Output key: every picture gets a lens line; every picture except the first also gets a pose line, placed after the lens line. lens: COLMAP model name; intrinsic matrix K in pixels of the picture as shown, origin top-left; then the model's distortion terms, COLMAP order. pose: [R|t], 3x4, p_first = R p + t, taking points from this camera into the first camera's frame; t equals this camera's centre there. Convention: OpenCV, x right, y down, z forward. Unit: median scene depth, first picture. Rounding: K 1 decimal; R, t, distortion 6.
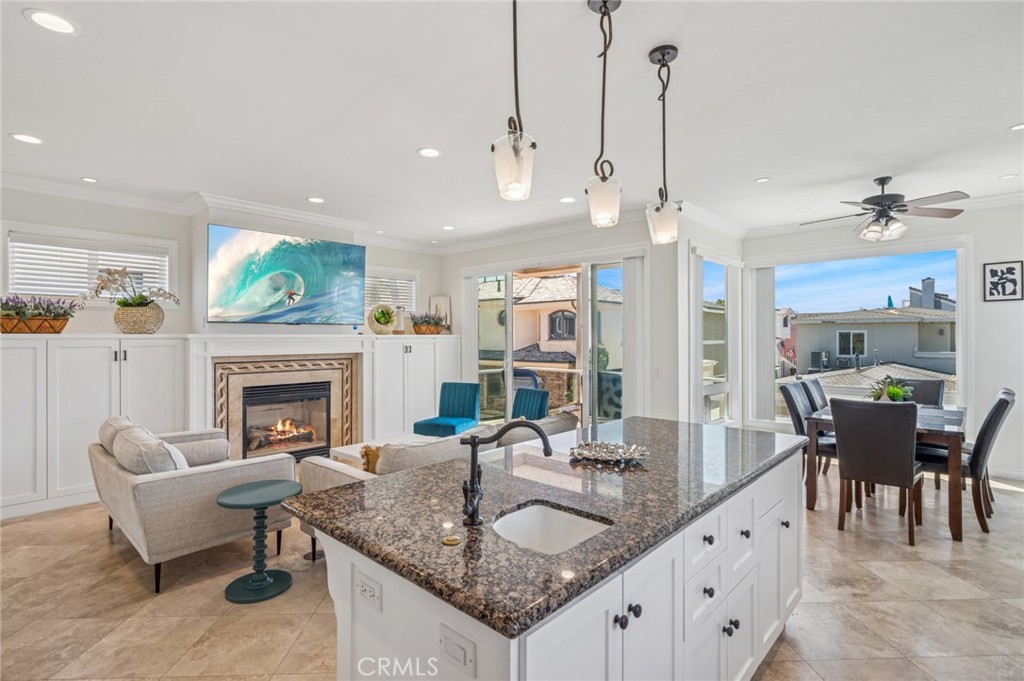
lens RADIAL K [[495.8, 0, 517.7], [0, 495.8, 350.0], [0, 0, 1]] dist [-0.000928, -0.001083]
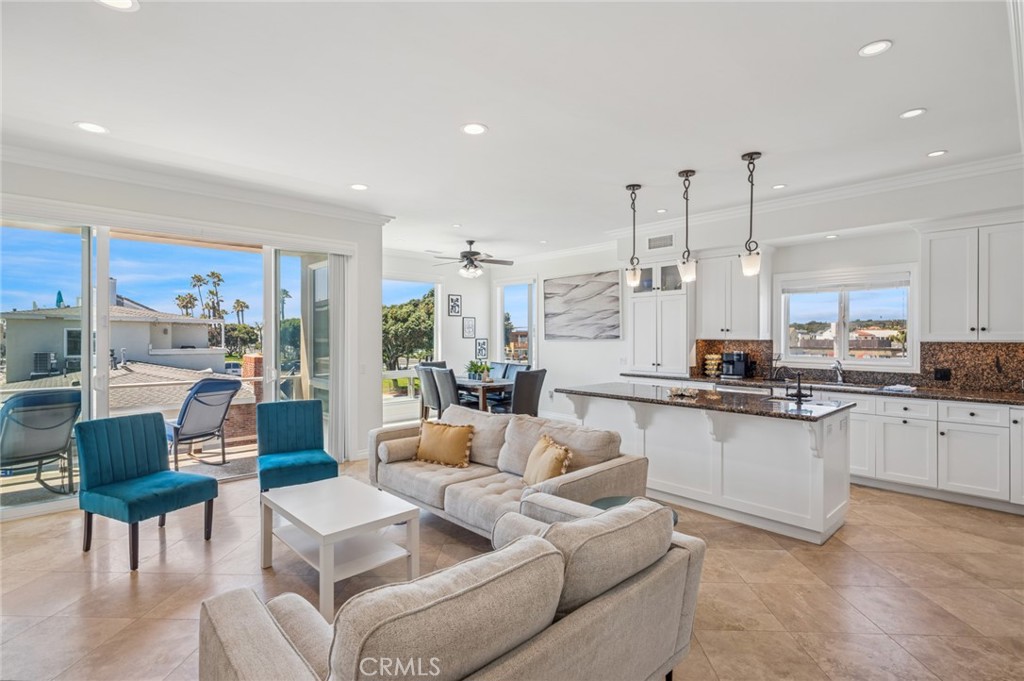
lens RADIAL K [[495.8, 0, 504.1], [0, 495.8, 332.2], [0, 0, 1]] dist [-0.000928, -0.001083]
pose [[0.081884, 0.003842, 0.996634, -0.713664], [0.025548, 0.999656, -0.005953, -0.026910], [-0.996314, 0.025949, 0.081758, 0.621319]]
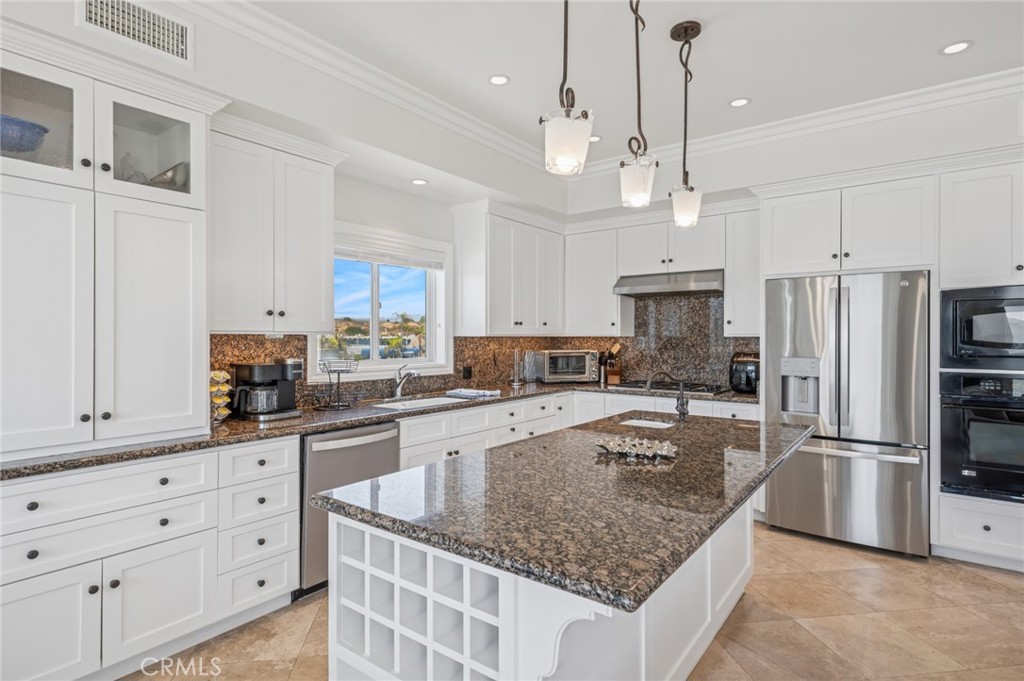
lens RADIAL K [[523.8, 0, 503.1], [0, 523.8, 337.4], [0, 0, 1]] dist [-0.001192, 0.002093]
pose [[-0.994182, -0.000309, -0.107717, 0.221544], [-0.002600, 0.999773, 0.021135, -0.012943], [0.107686, 0.021292, -0.993957, 0.760413]]
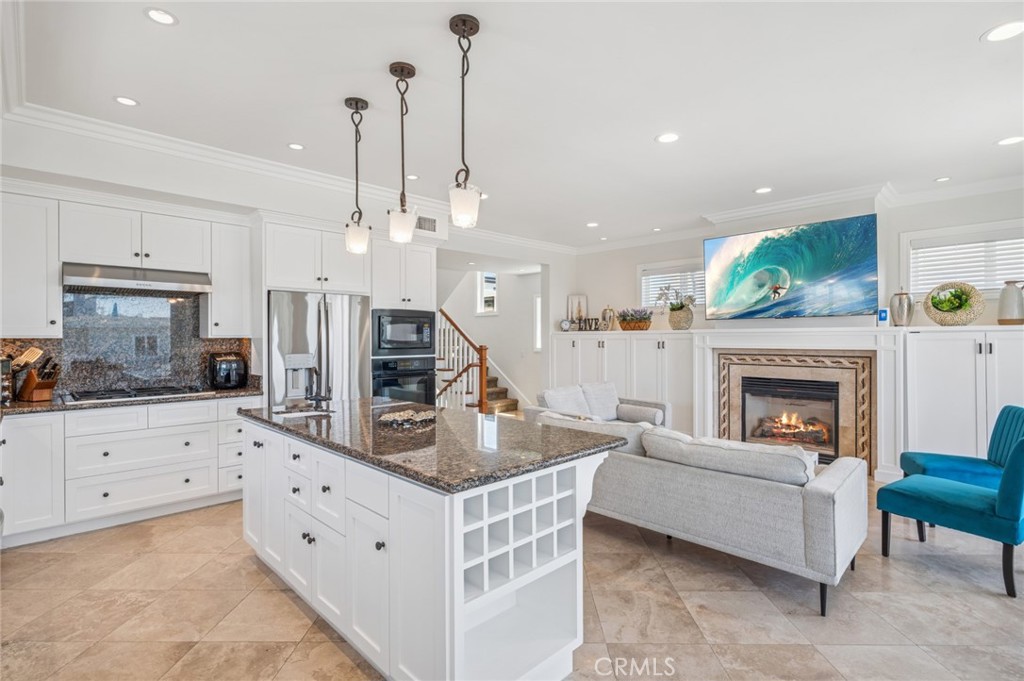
lens RADIAL K [[495.8, 0, 530.7], [0, 495.8, 331.5], [0, 0, 1]] dist [-0.000928, -0.001083]
pose [[-0.019566, -0.003299, -0.999803, 0.566155], [-0.017617, 0.999840, -0.002955, -0.014704], [0.999653, 0.017556, -0.019621, 0.540532]]
